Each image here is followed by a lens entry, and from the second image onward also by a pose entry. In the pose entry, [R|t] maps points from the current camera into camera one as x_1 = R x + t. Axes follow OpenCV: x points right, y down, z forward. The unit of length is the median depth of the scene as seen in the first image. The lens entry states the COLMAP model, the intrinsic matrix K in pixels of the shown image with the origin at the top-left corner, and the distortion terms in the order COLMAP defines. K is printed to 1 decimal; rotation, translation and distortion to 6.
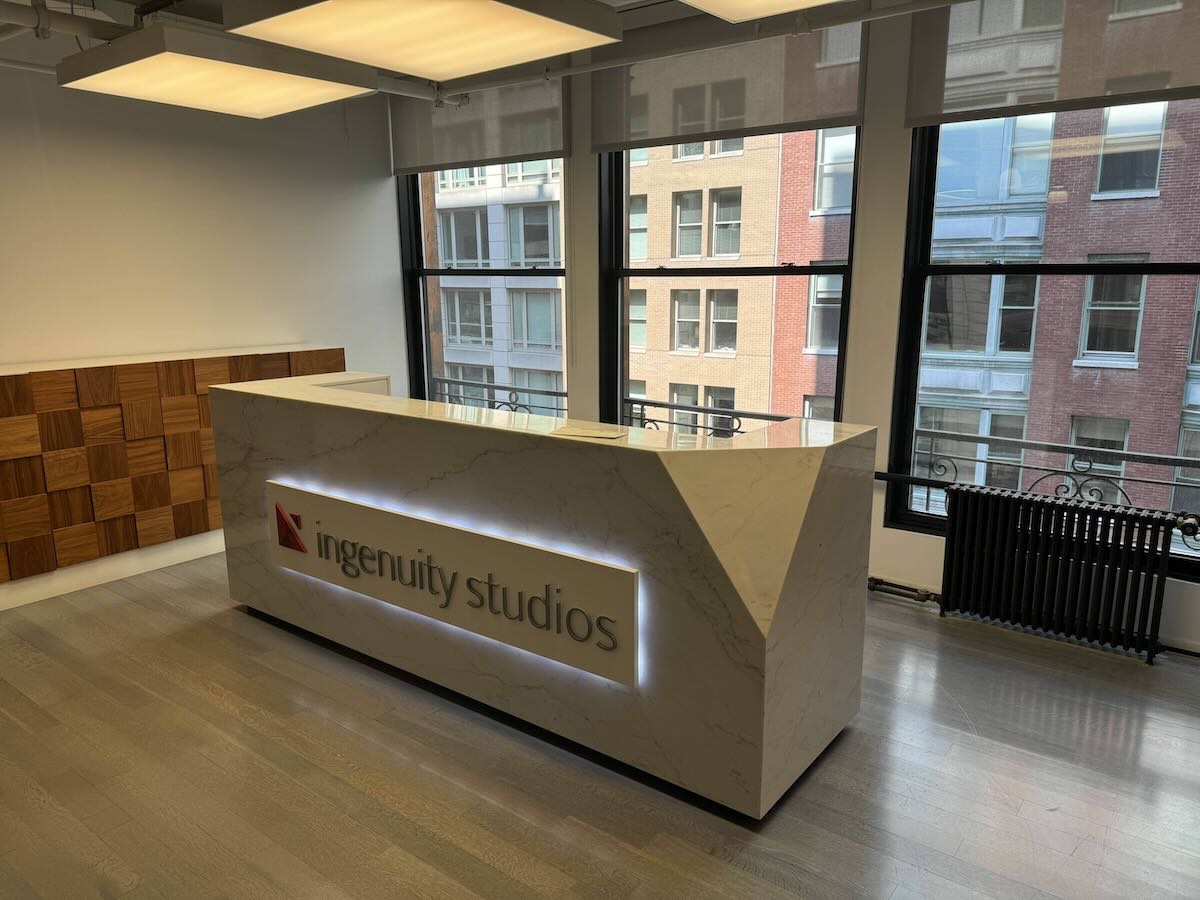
lens RADIAL K [[849.7, 0, 600.5], [0, 849.7, 453.2], [0, 0, 1]] dist [0.025054, -0.008063]
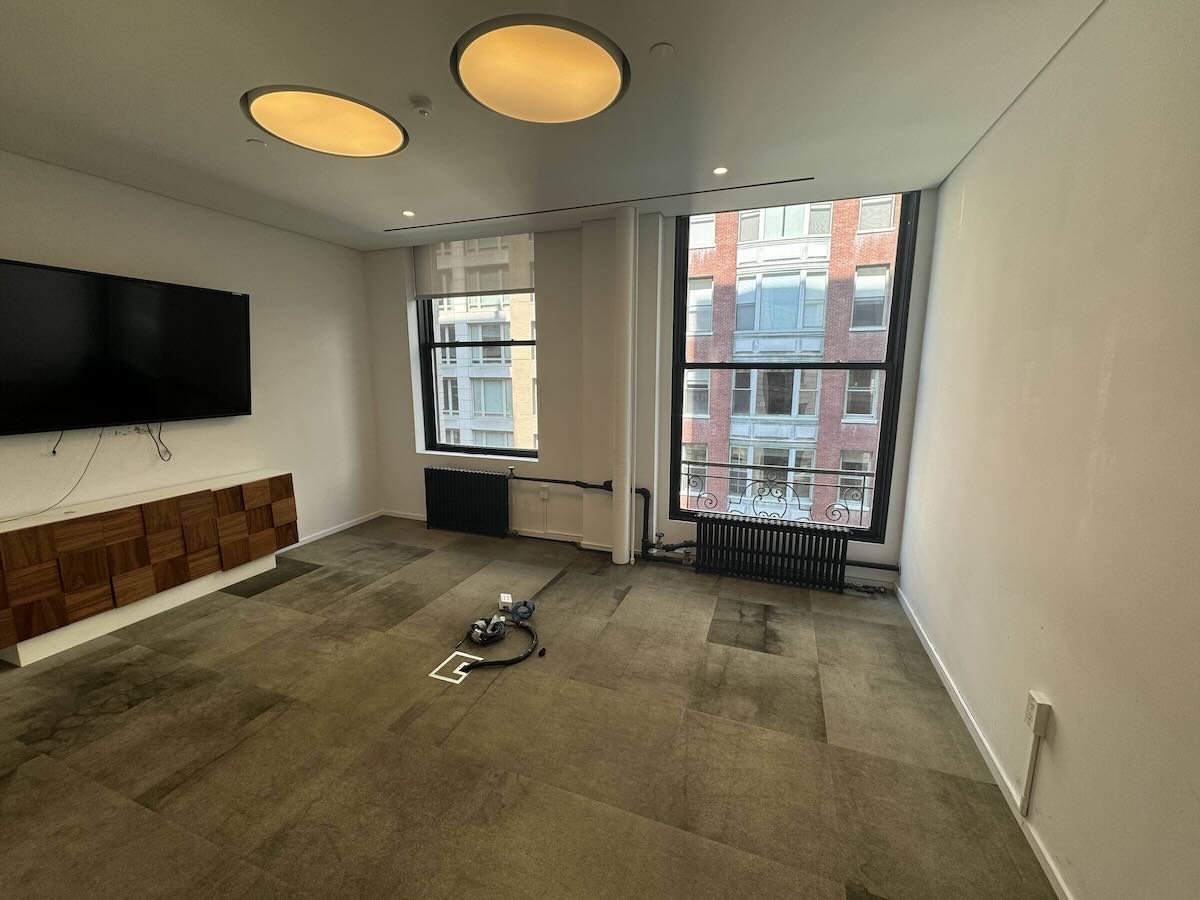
lens RADIAL K [[480.2, 0, 598.9], [0, 480.2, 444.7], [0, 0, 1]] dist [-0.001324, 0.000035]
pose [[0.957992, -0.039722, 0.284031, -0.149395], [0.053333, 0.997761, -0.040345, -0.029826], [-0.281792, 0.053798, 0.957966, 0.131047]]
